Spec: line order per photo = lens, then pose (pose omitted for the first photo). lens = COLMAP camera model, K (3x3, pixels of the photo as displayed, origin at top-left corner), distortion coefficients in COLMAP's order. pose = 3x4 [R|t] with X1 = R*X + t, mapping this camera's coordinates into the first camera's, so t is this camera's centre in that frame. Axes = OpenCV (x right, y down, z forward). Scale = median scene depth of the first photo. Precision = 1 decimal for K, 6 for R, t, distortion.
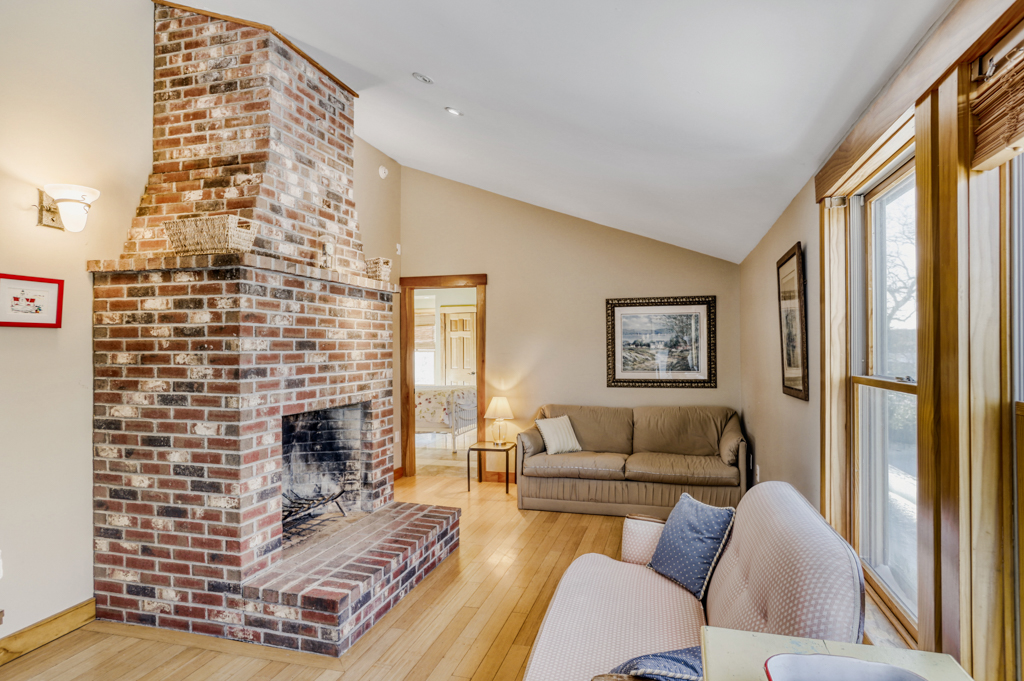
lens RADIAL K [[578.9, 0, 512.7], [0, 578.9, 343.5], [0, 0, 1]] dist [0.000261, 0.000007]
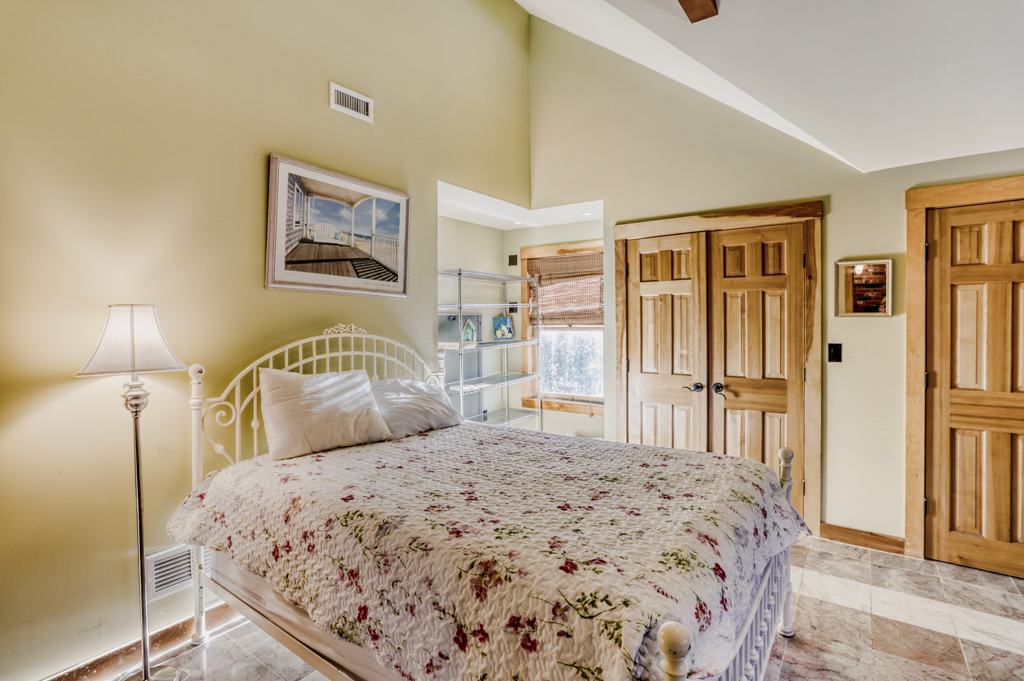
lens RADIAL K [[512.7, 0, 512.0], [0, 512.7, 330.1], [0, 0, 1]] dist [-0.007173, -0.000245]
pose [[0.943218, 0.006855, -0.332104, -0.071338], [0.001650, 0.999678, 0.025320, 0.004473], [0.332170, -0.024430, 0.942903, 0.617177]]
